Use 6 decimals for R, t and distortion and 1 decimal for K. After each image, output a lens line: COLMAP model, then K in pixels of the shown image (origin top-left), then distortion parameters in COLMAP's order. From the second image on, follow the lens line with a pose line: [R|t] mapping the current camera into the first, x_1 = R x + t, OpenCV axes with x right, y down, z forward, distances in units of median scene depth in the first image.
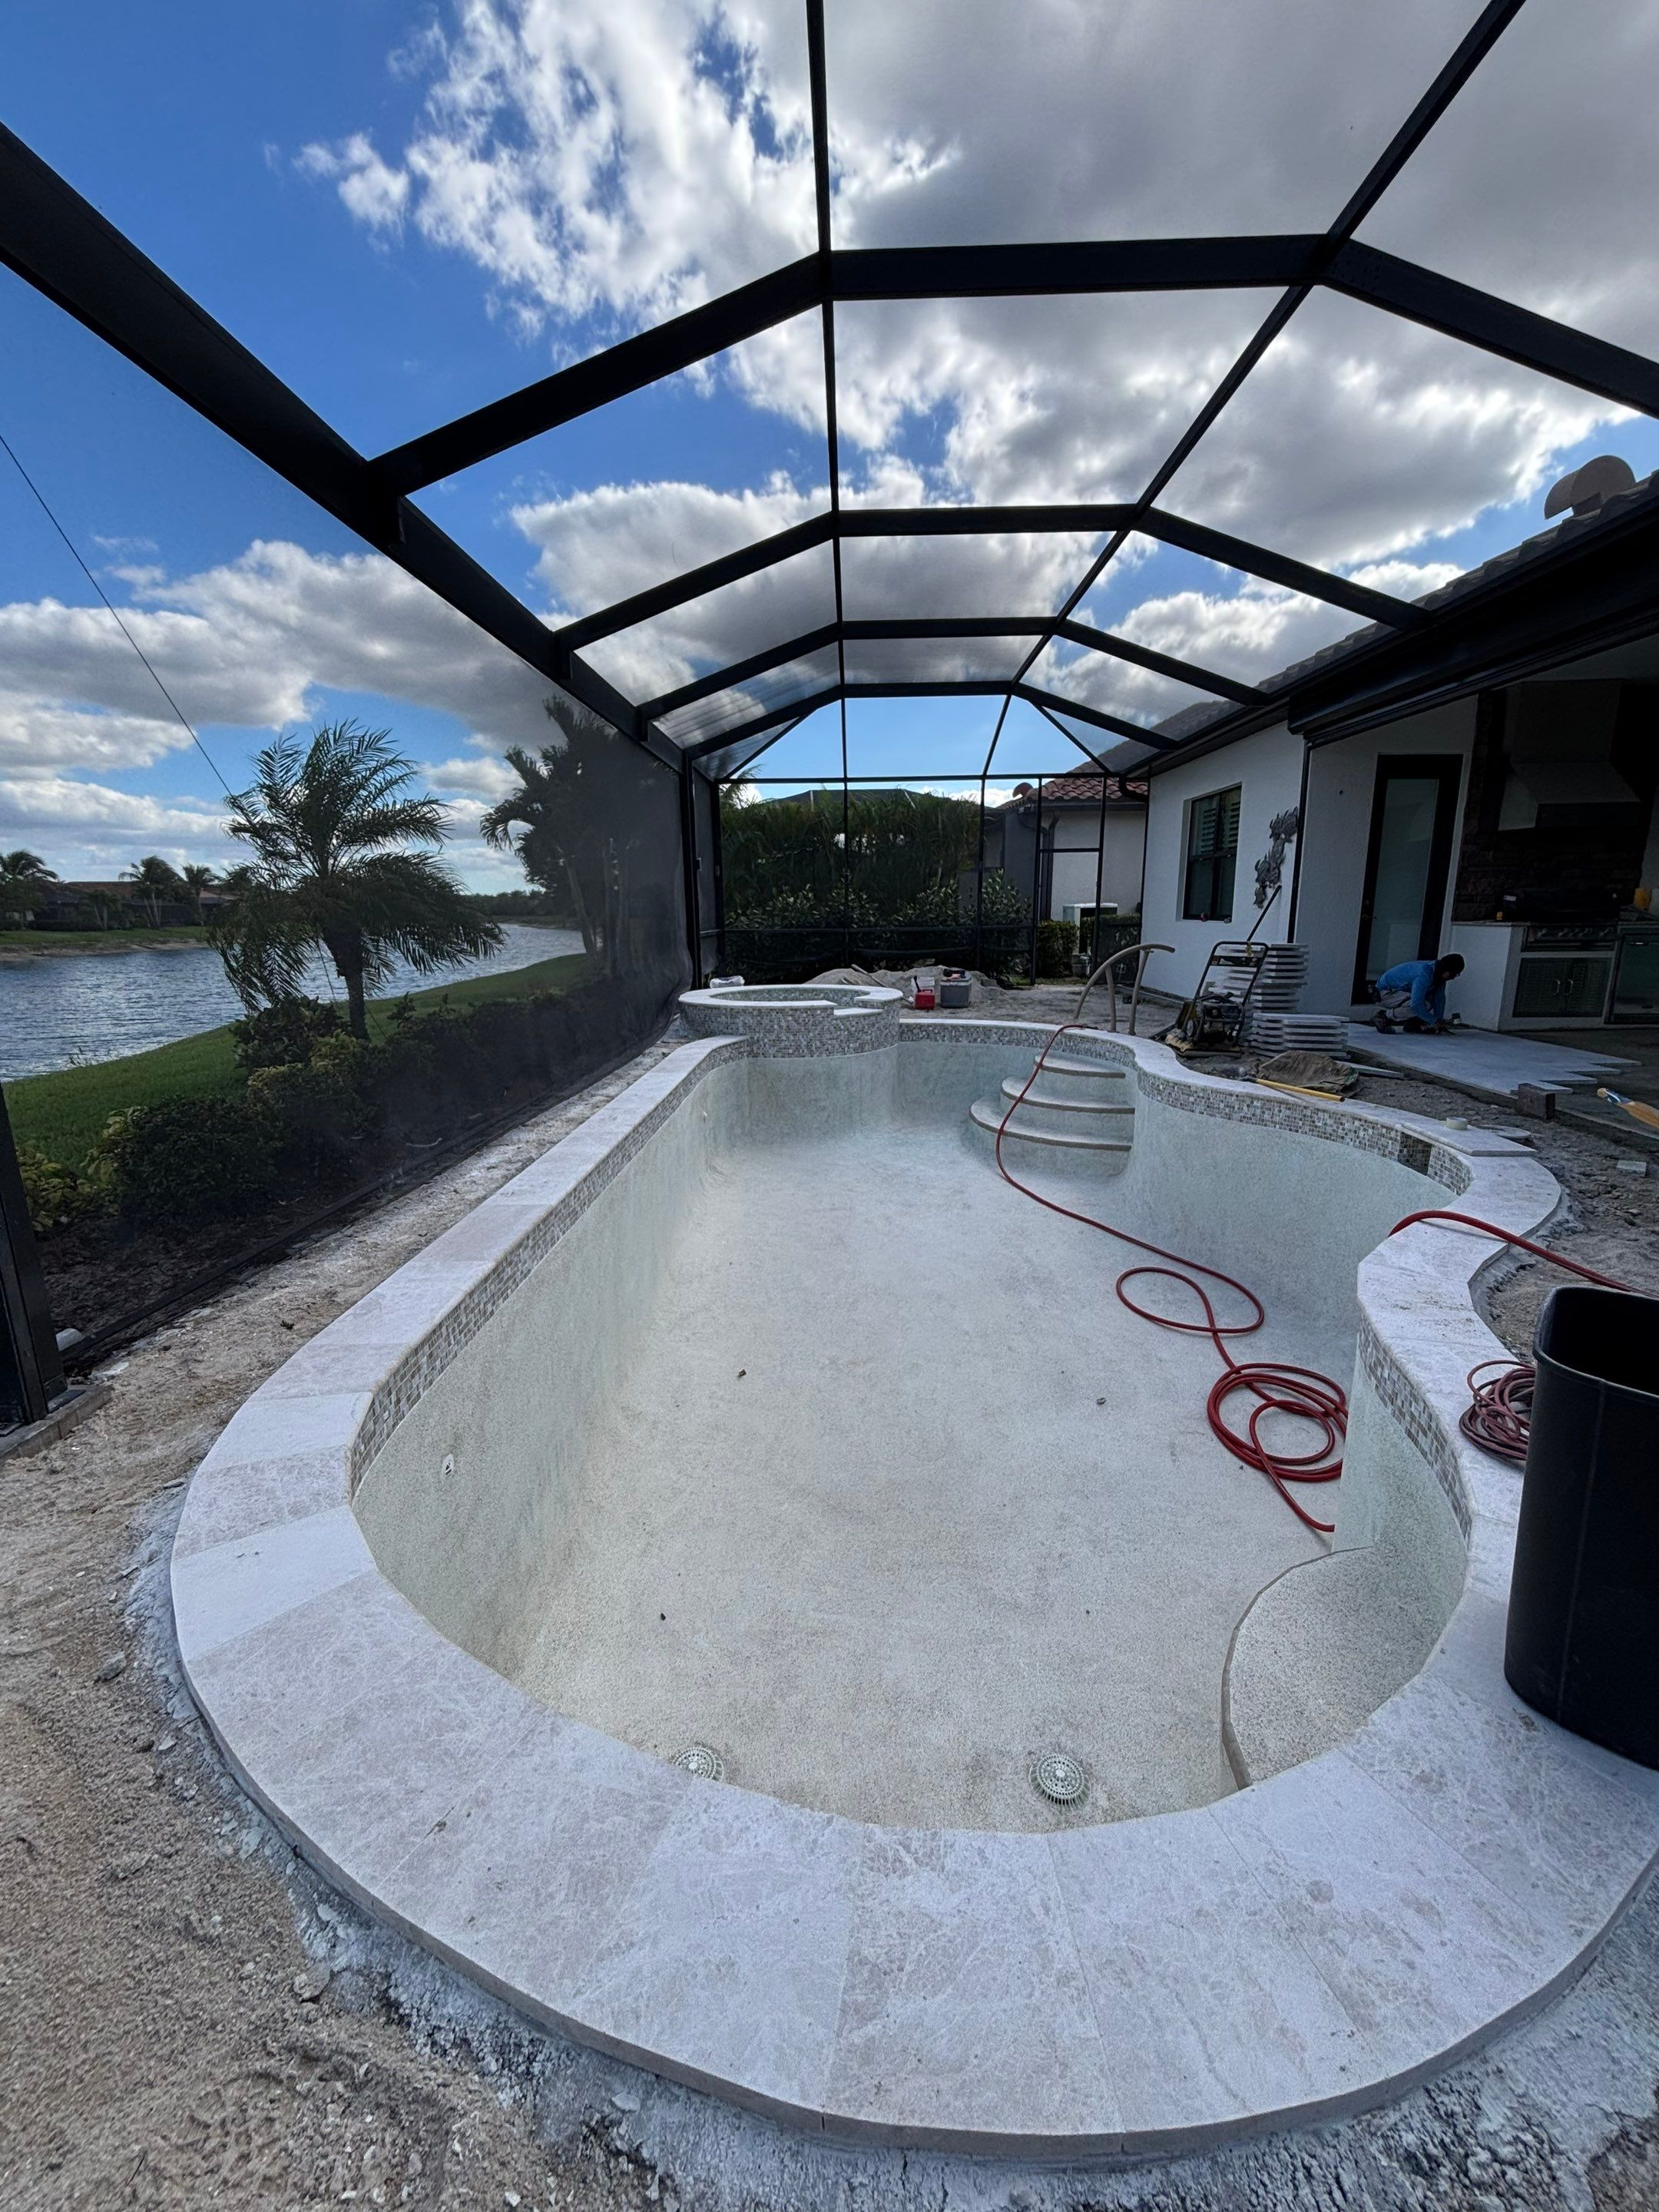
lens RADIAL K [[889.9, 0, 839.7], [0, 889.9, 1101.5], [0, 0, 1]] dist [-0.002035, 0.000358]
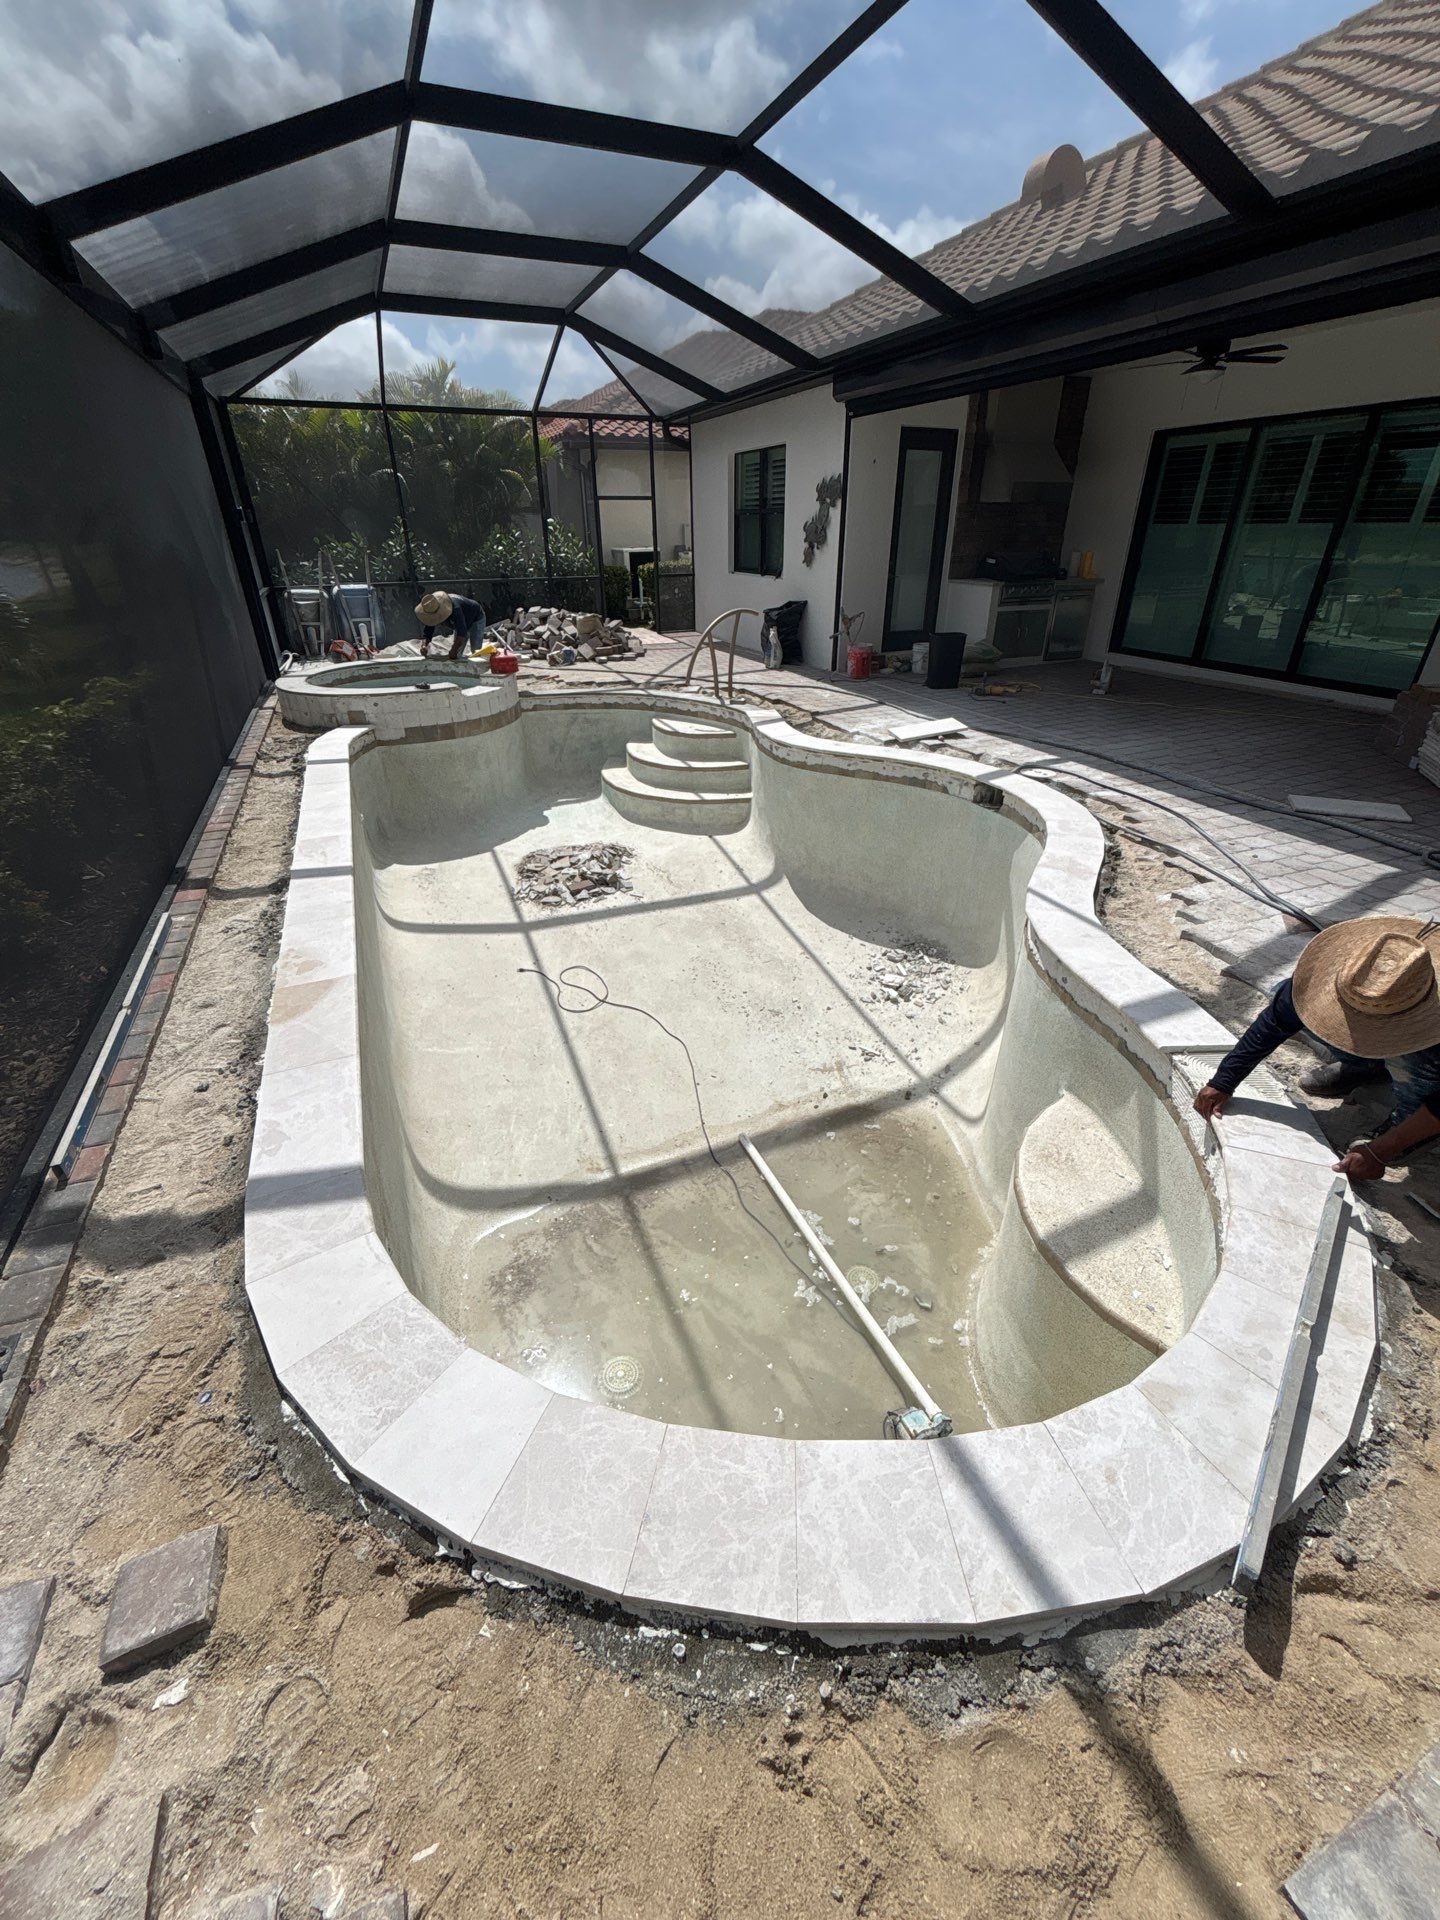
lens RADIAL K [[772.4, 0, 723.6], [0, 772.4, 950.5], [0, 0, 1]] dist [-0.002035, 0.000358]
pose [[0.911106, -0.194835, 0.363215, -0.112726], [0.084352, 0.950711, 0.298386, -0.059007], [-0.403449, -0.241223, 0.882633, 0.034301]]
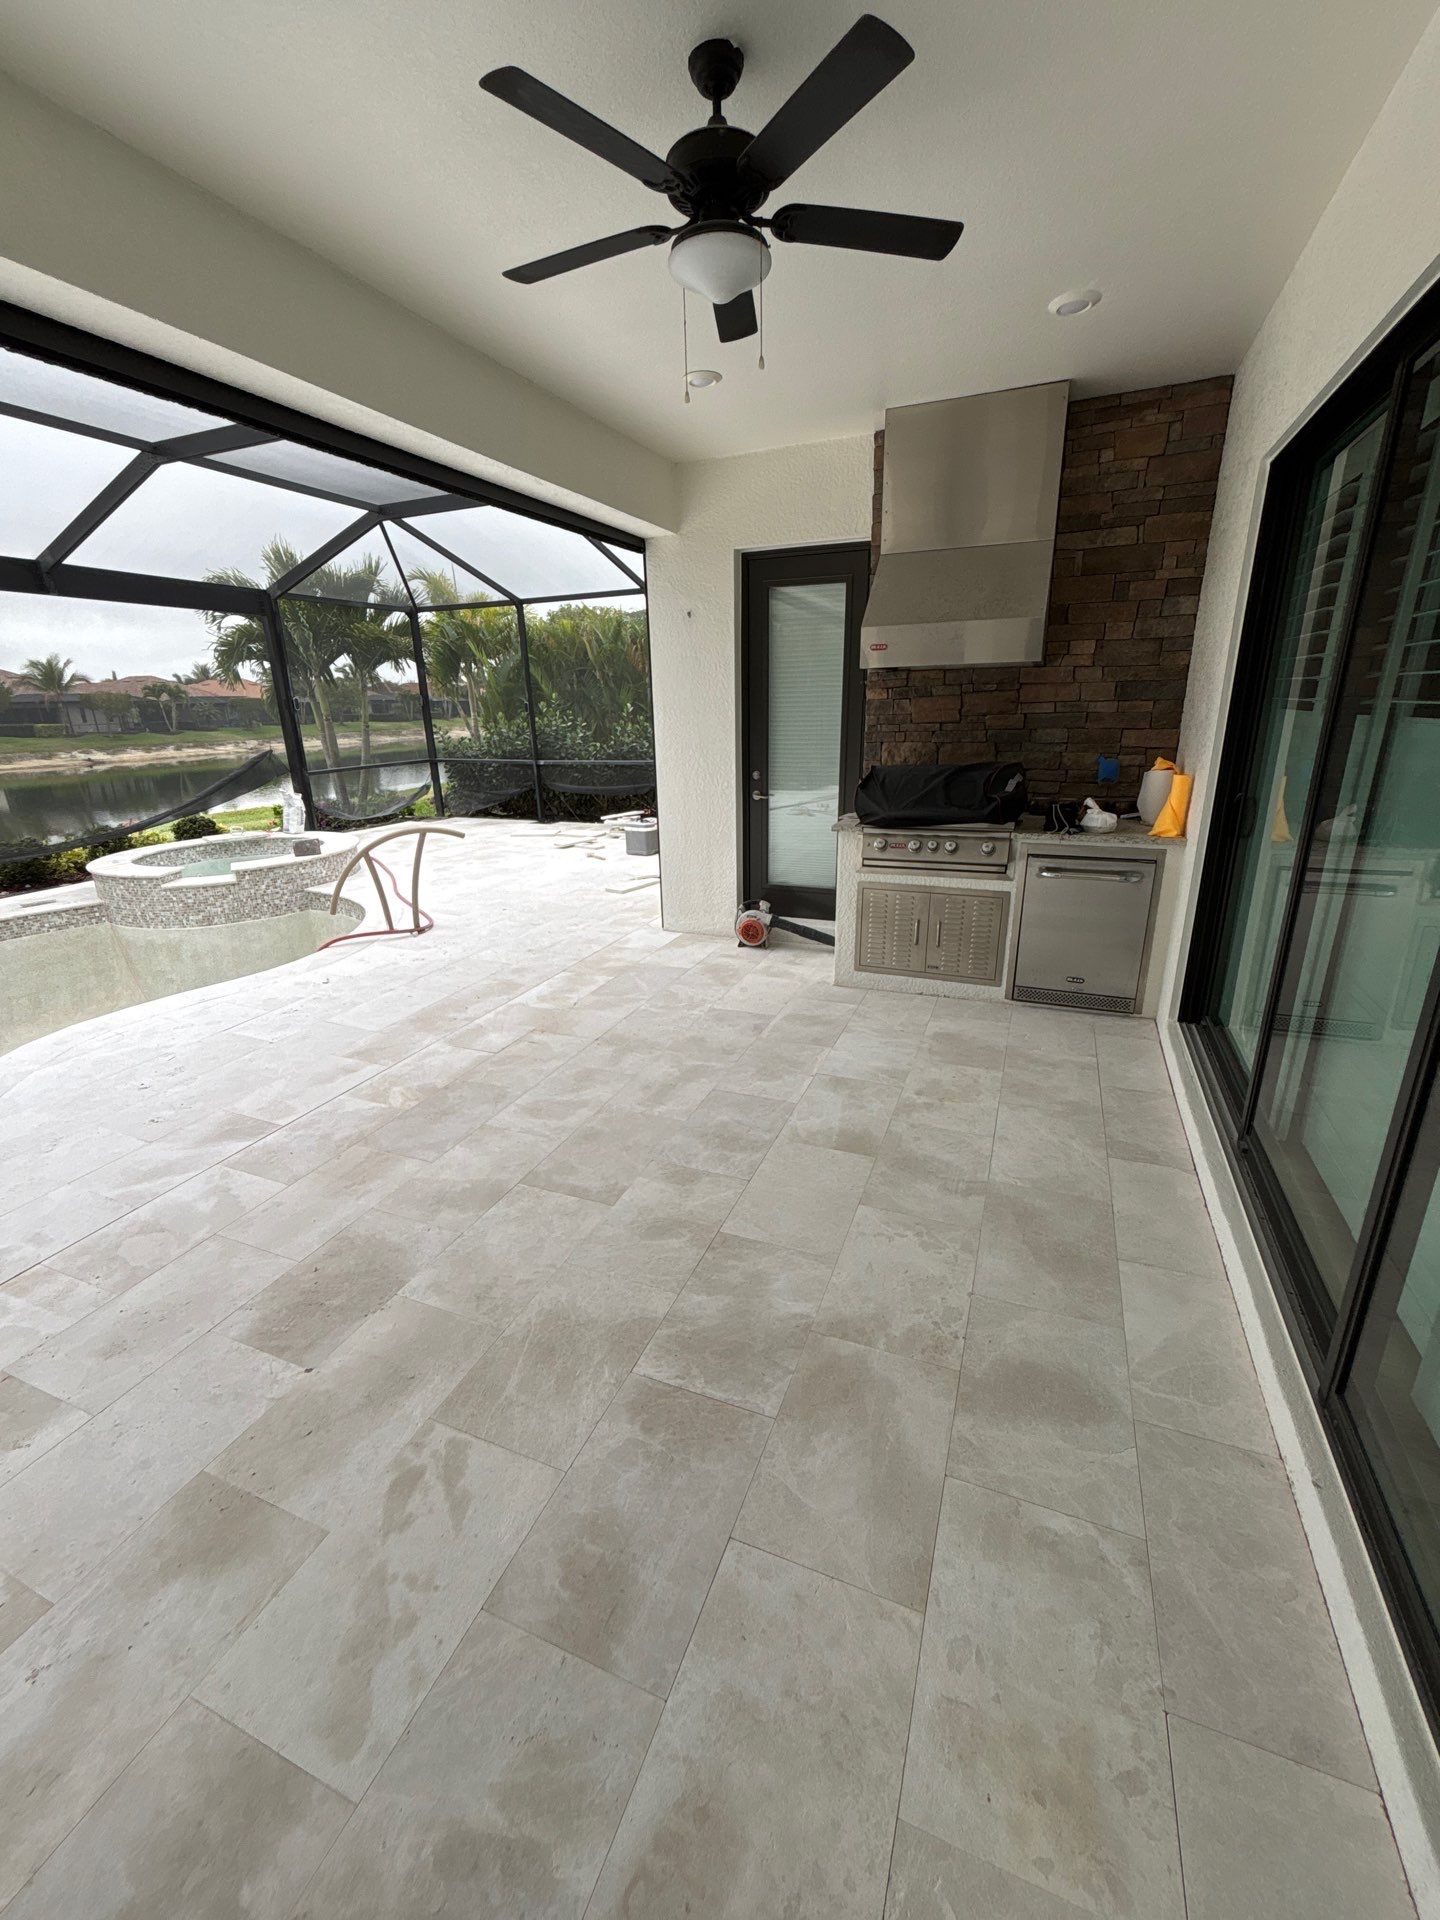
lens RADIAL K [[772.9, 0, 713.1], [0, 772.9, 953.3], [0, 0, 1]] dist [0.001997, 0.000345]
pose [[0.932285, 0.103924, -0.346475, 0.843352], [-0.066173, 0.990675, 0.119093, -0.165341], [0.355621, -0.088102, 0.930468, 0.437451]]
